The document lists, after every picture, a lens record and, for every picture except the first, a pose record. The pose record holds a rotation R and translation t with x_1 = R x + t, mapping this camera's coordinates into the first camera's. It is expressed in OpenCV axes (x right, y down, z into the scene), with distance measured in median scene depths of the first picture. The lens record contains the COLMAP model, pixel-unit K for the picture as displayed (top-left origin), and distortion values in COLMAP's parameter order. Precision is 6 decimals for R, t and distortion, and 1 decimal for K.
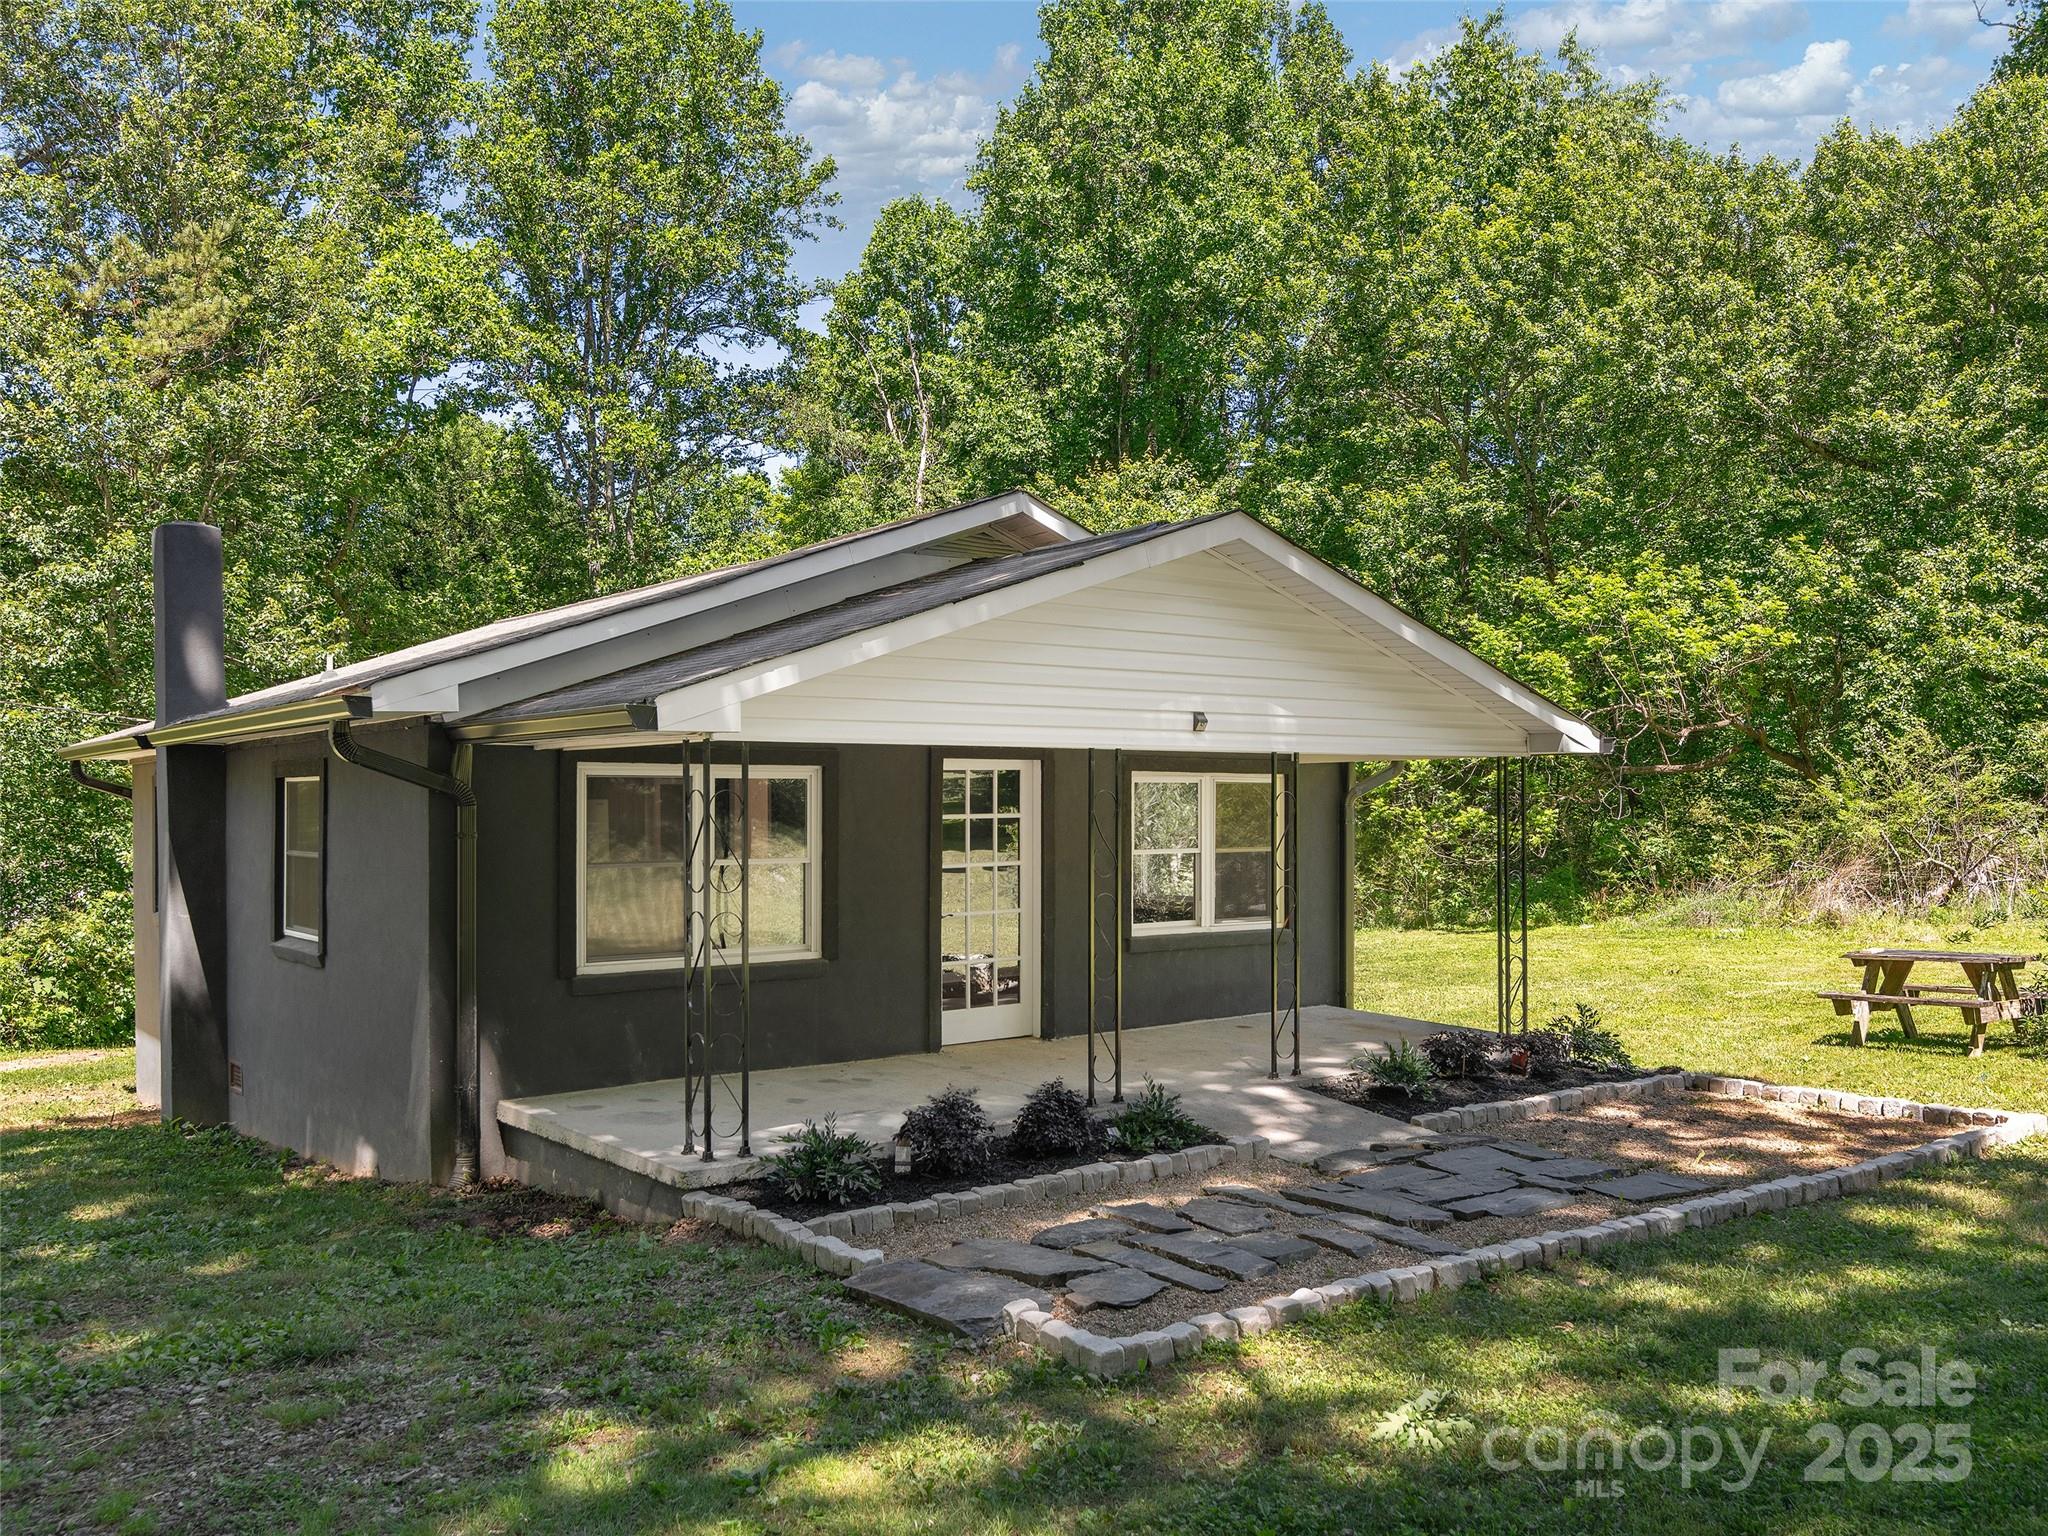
lens RADIAL K [[1623.0, 0, 1024.1], [0, 1623.0, 773.3], [0, 0, 1]] dist [0.004555, -0.001385]
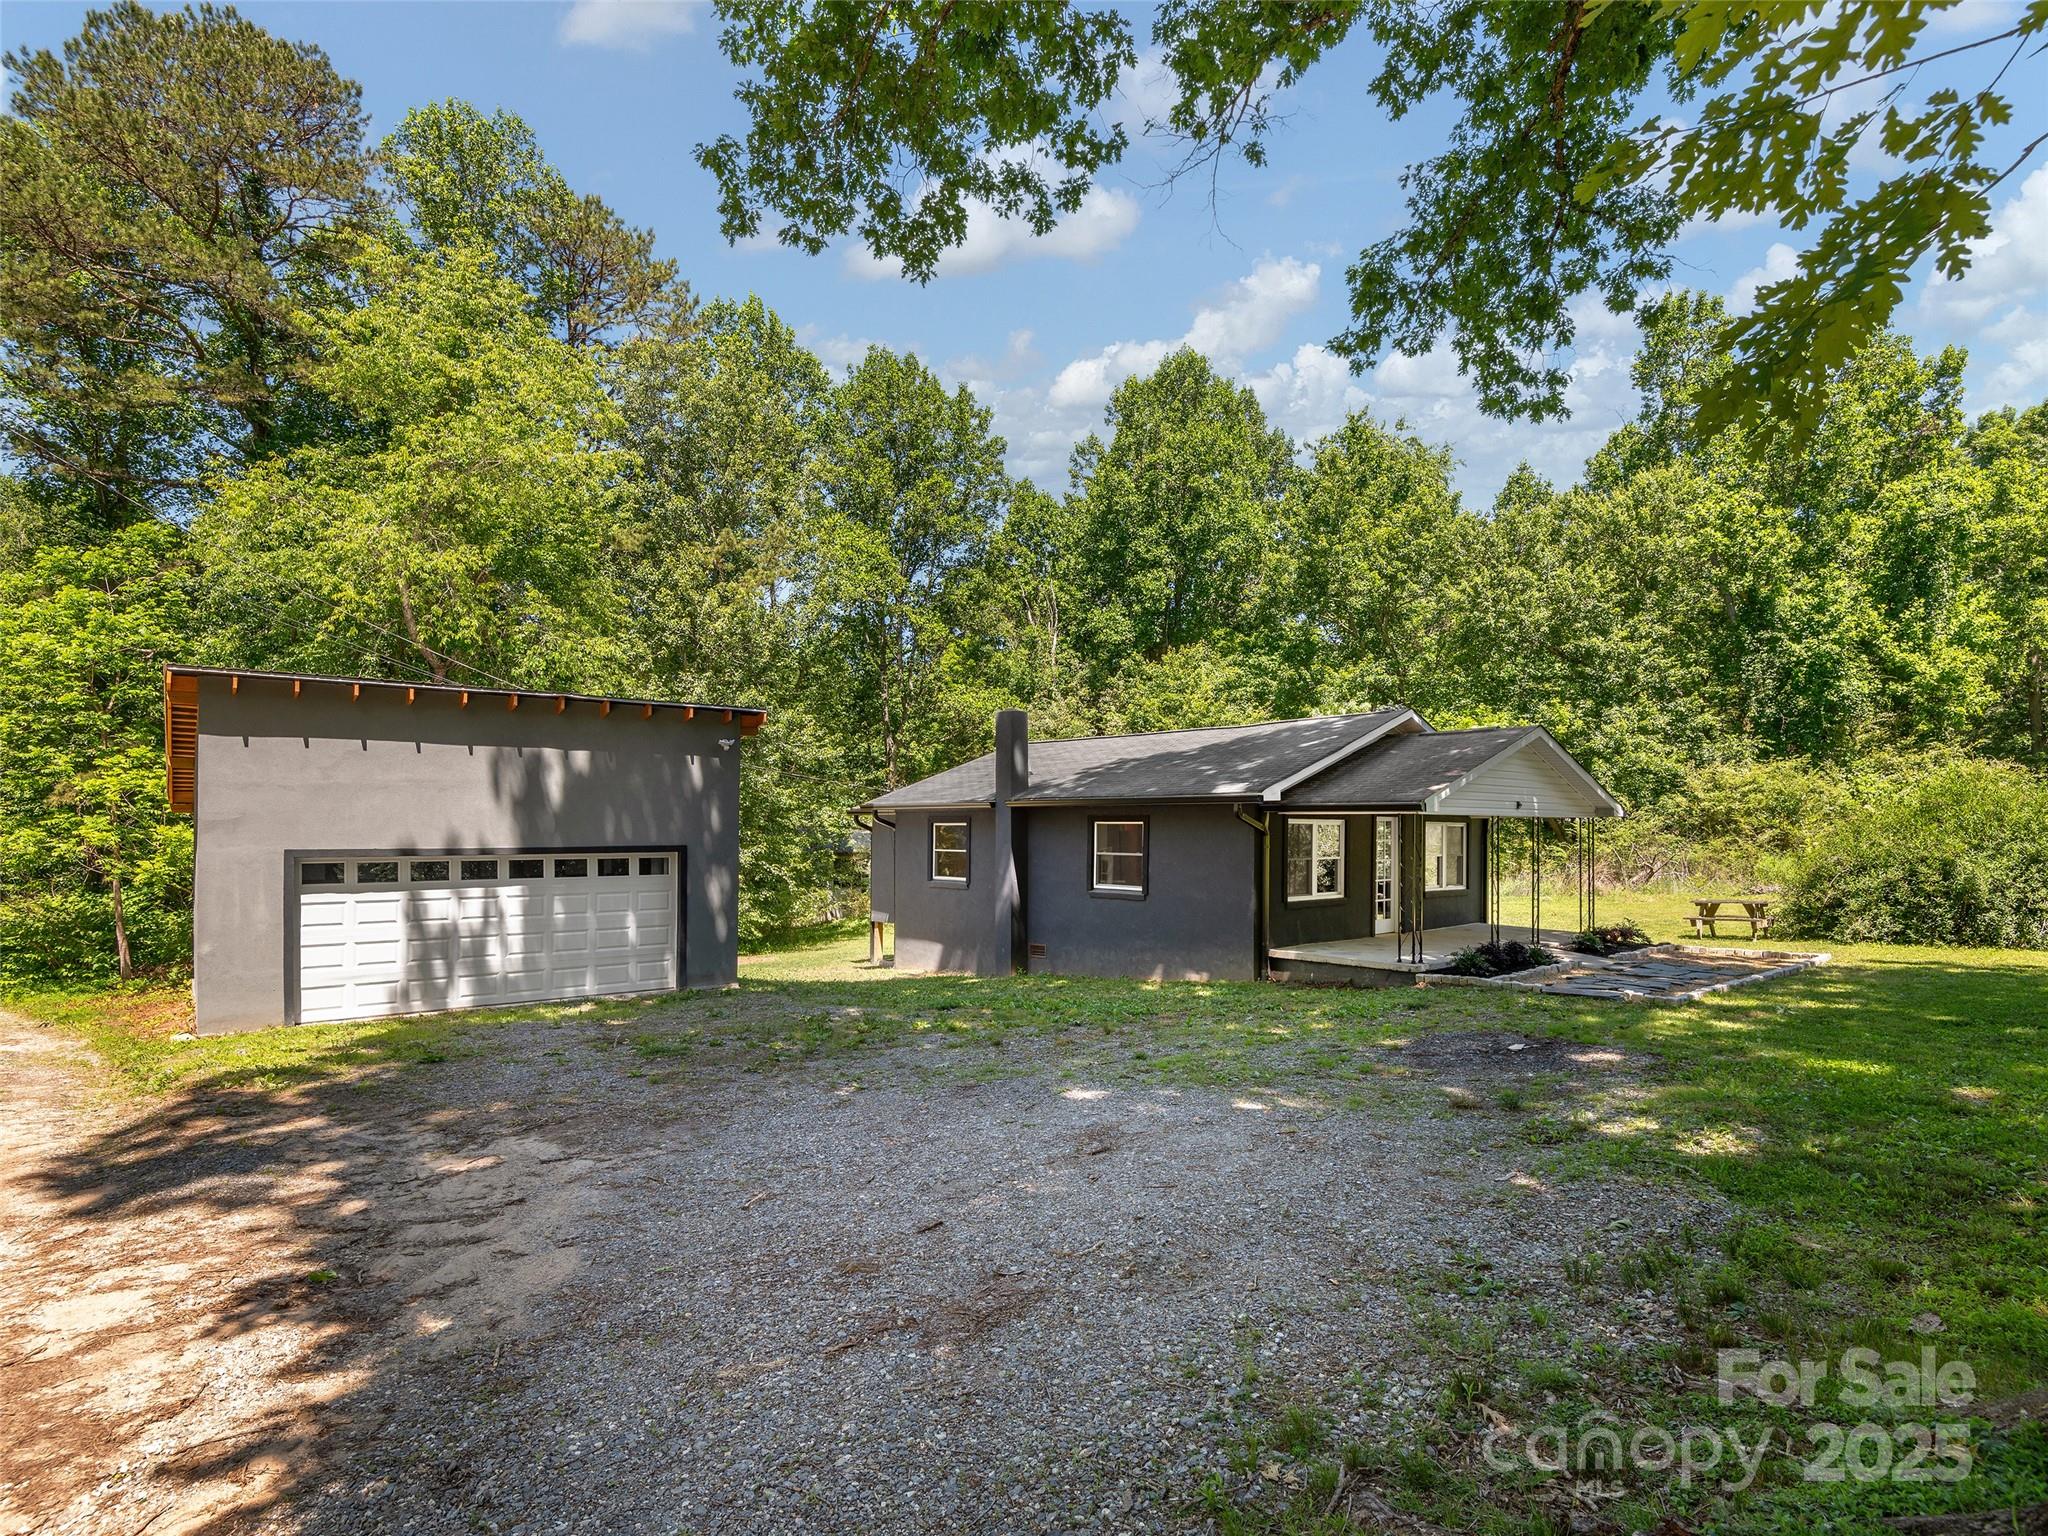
lens RADIAL K [[1059.1, 0, 1022.6], [0, 1059.1, 767.7], [0, 0, 1]] dist [0.016145, -0.008149]
pose [[0.995349, 0.012468, 0.095523, -0.284911], [-0.008458, 0.999070, -0.042272, -0.004025], [-0.095962, 0.041268, 0.994529, -0.211145]]
